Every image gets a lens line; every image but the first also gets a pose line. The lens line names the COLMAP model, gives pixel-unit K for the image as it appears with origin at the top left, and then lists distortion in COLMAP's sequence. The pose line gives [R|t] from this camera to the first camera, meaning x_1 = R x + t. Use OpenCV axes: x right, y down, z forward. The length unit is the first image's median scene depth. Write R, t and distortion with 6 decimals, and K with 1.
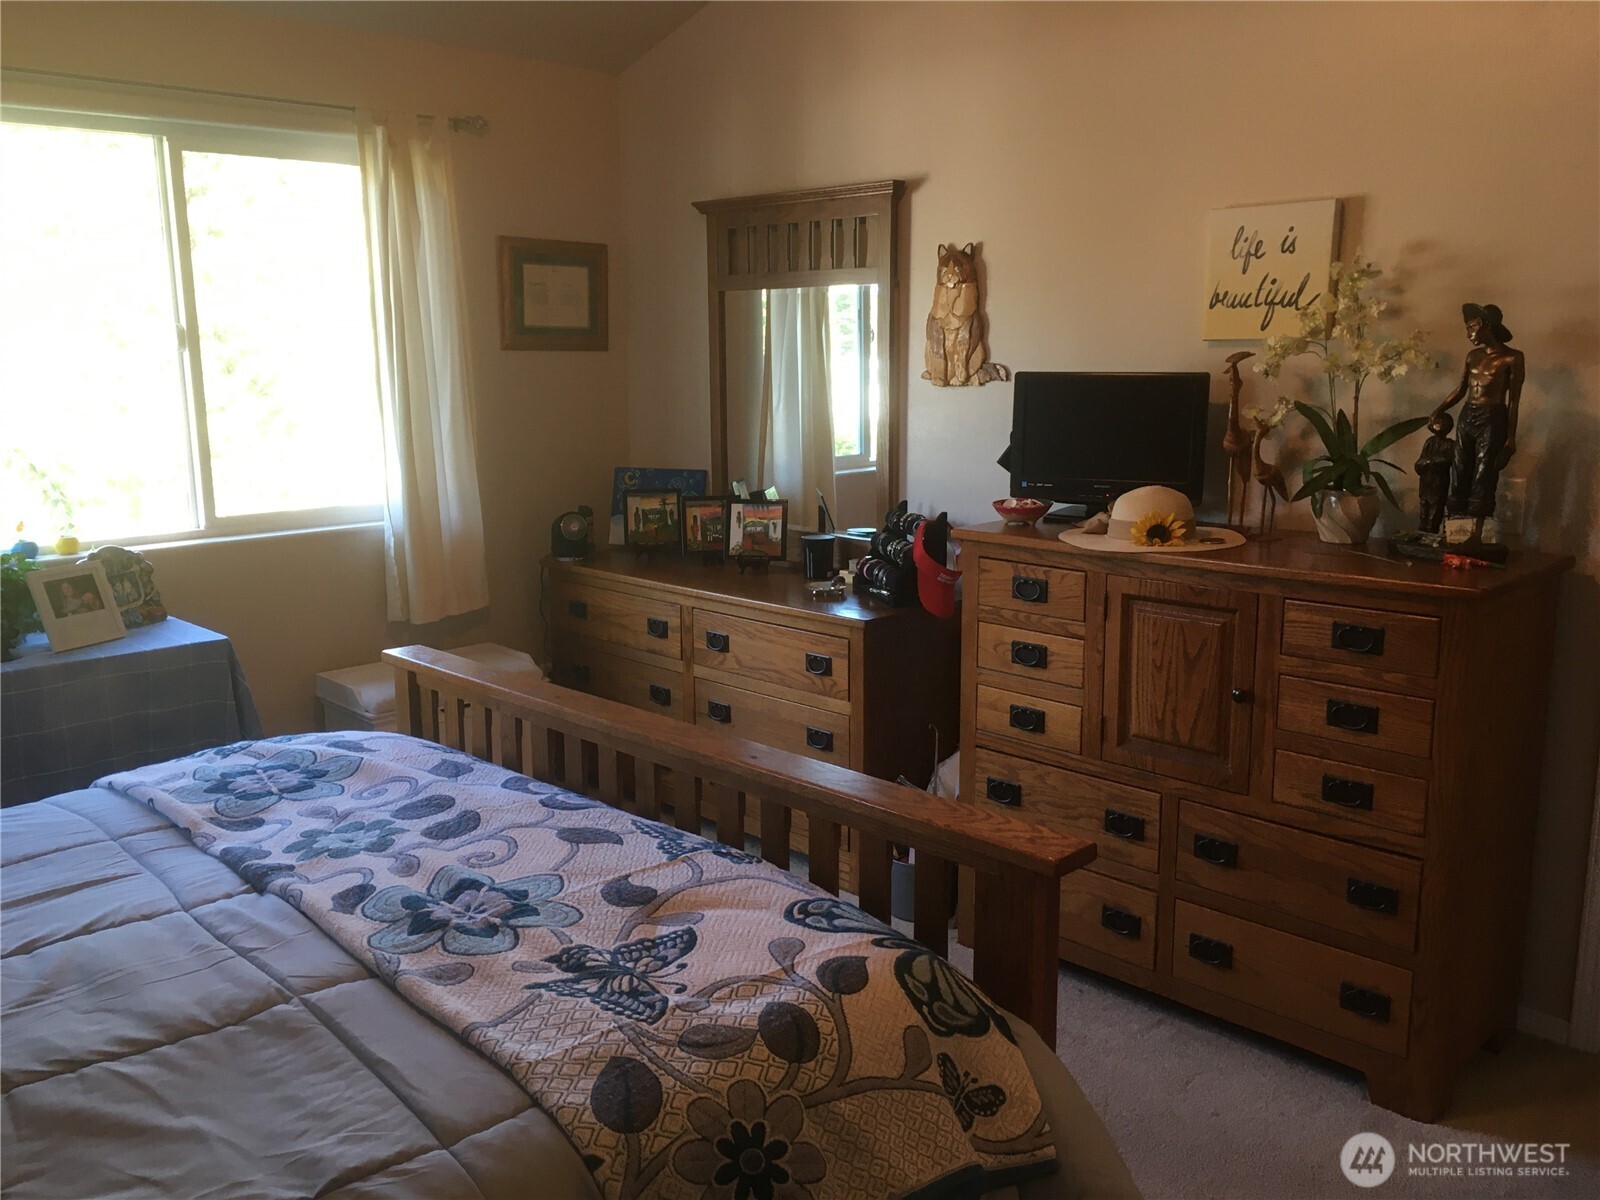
lens RADIAL K [[1362.8, 0, 800.0], [0, 1362.8, 600.0], [0, 0, 1]] dist [0.120438, -0.145325]
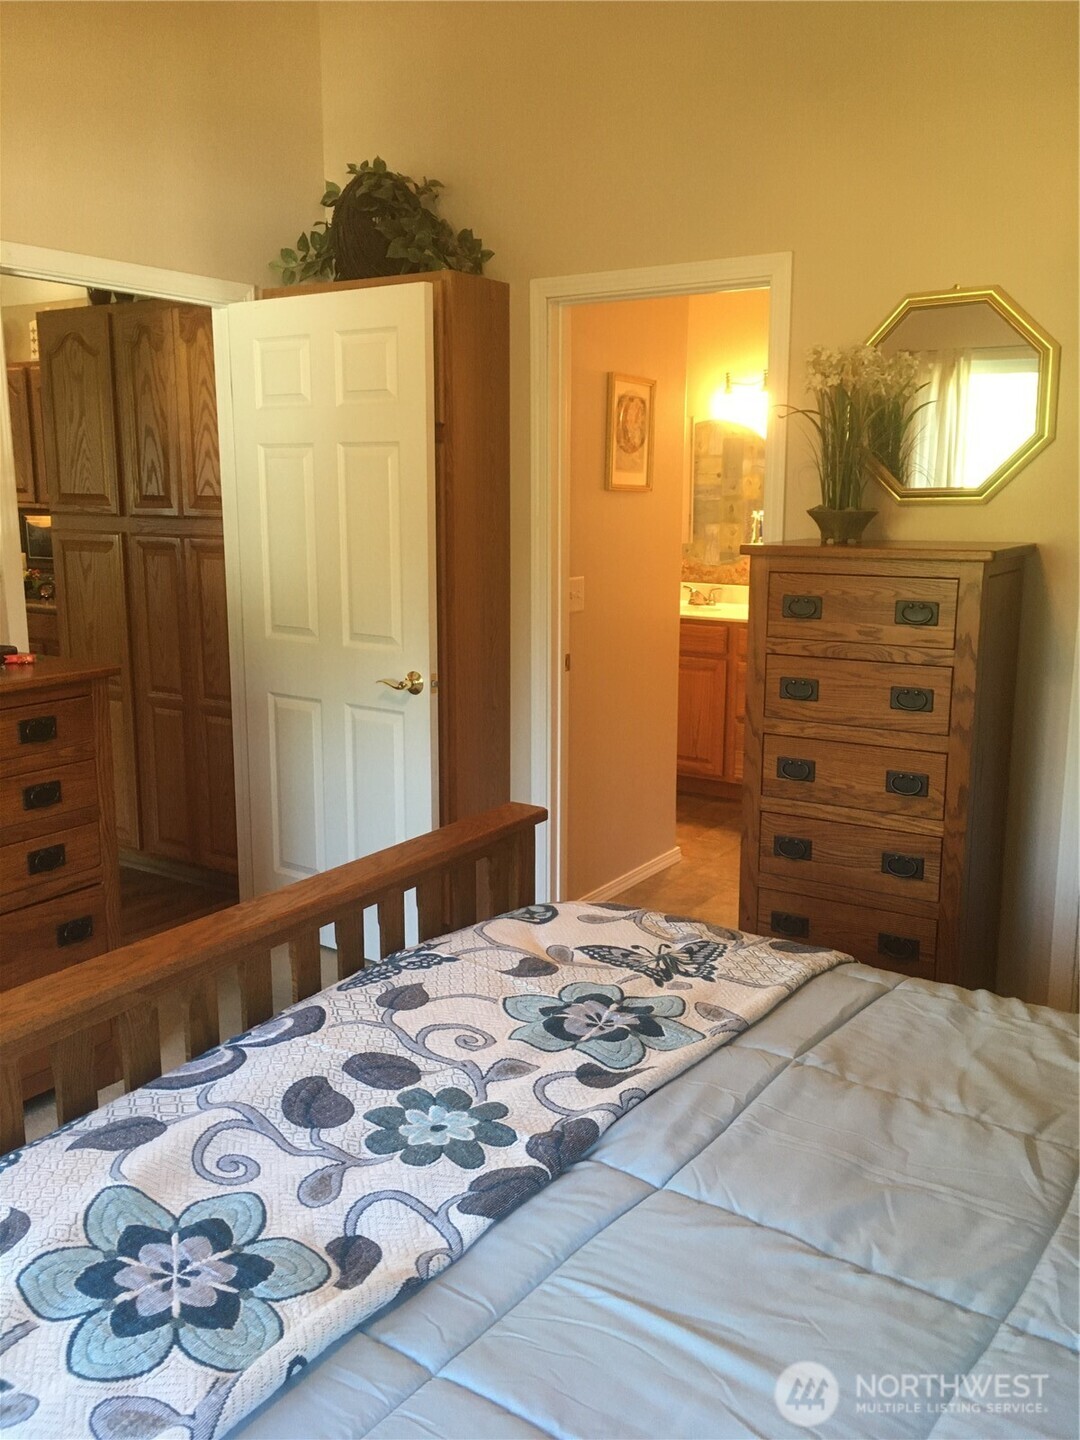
lens RADIAL K [[1226.5, 0, 540.0], [0, 1226.5, 720.0], [0, 0, 1]] dist [0.120438, -0.145325]
pose [[-0.215794, -0.174033, 0.960805, -0.985451], [0.178120, 0.960462, 0.213976, -0.181234], [-0.960055, 0.217313, -0.176263, 1.052753]]
